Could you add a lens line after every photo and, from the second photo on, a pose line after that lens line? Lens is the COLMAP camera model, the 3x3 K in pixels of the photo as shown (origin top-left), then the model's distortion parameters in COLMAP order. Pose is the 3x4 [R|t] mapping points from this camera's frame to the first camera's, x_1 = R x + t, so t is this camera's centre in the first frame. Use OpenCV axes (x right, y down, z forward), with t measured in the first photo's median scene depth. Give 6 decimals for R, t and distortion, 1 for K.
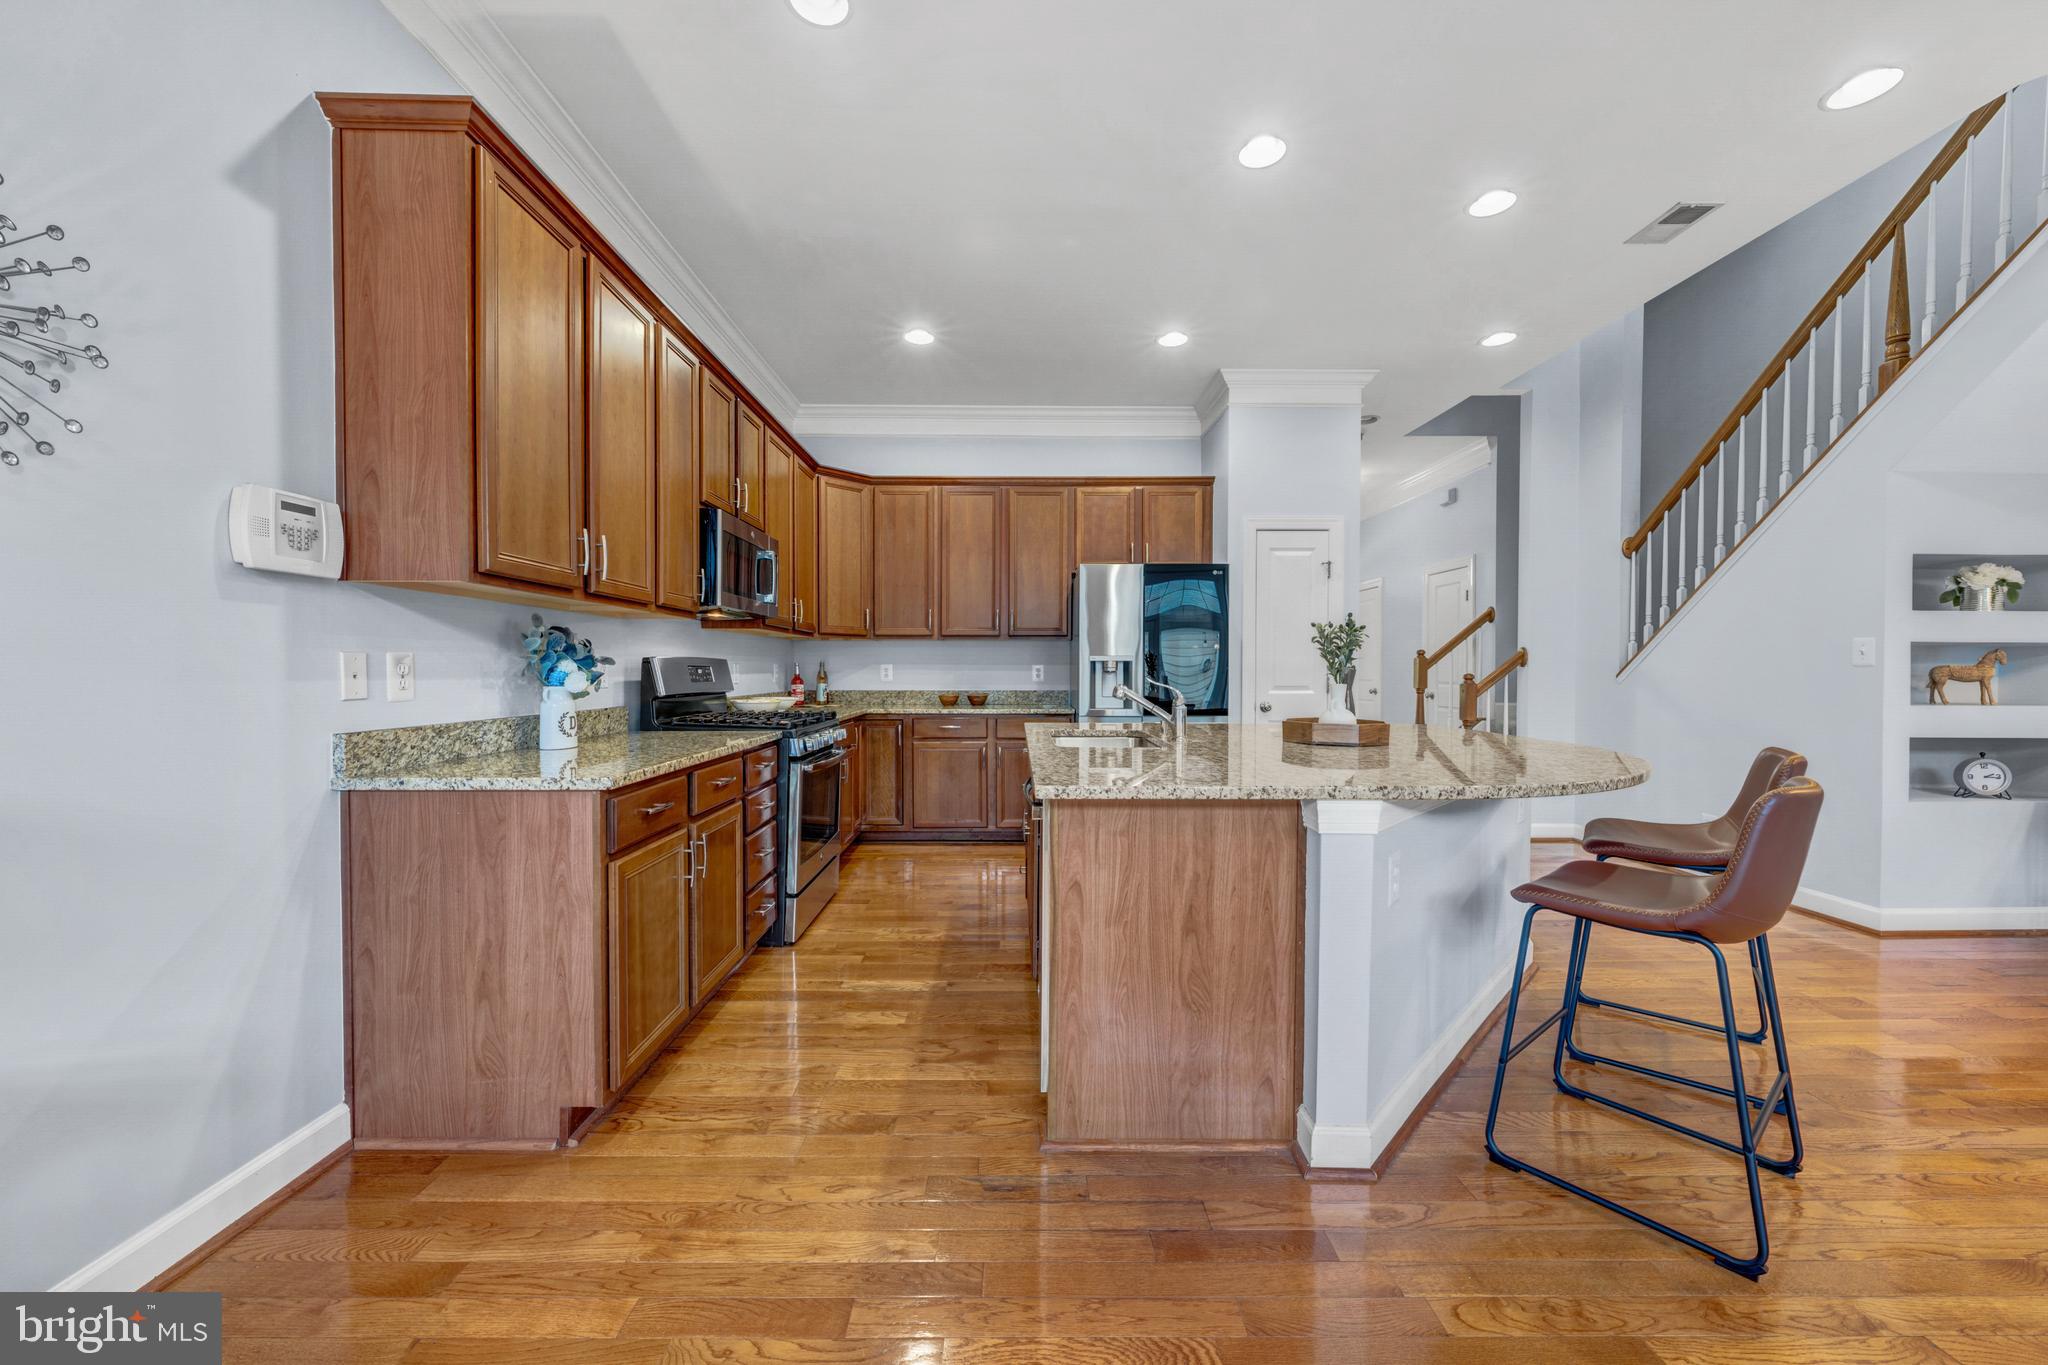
lens RADIAL K [[761.8, 0, 1018.6], [0, 761.8, 681.0], [0, 0, 1]] dist [-0.000202, 0.000034]
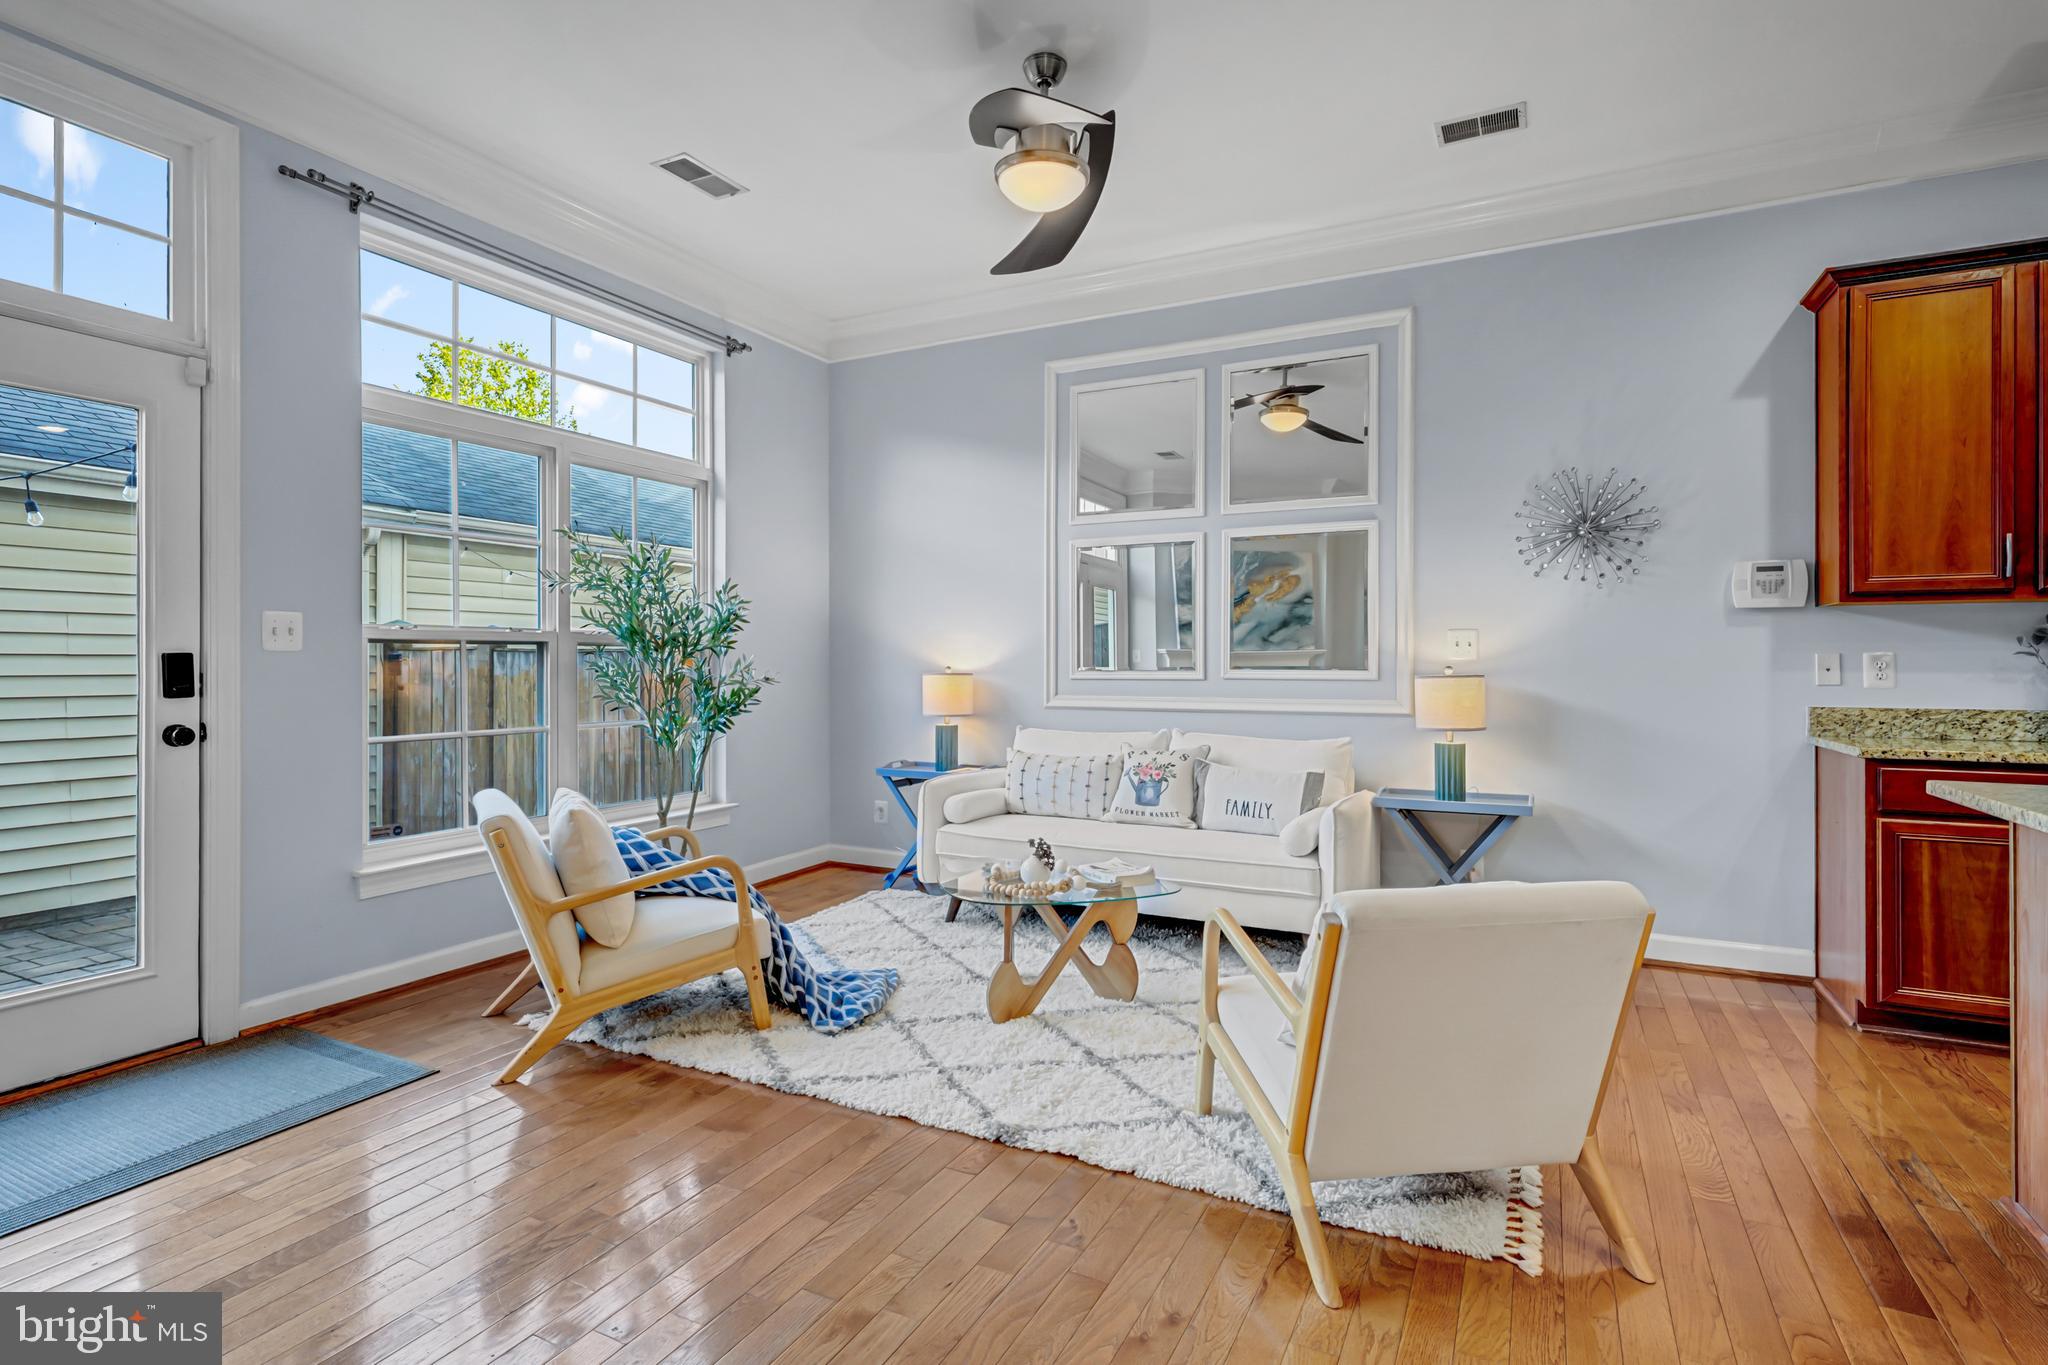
lens RADIAL K [[1008.4, 0, 1017.2], [0, 1008.4, 670.8], [0, 0, 1]] dist [-0.002523, -0.000266]
pose [[-0.467292, -0.000187, -0.884103, 1.491194], [-0.016422, 0.999829, 0.008469, 0.004763], [0.883951, 0.018476, -0.467215, 0.482324]]
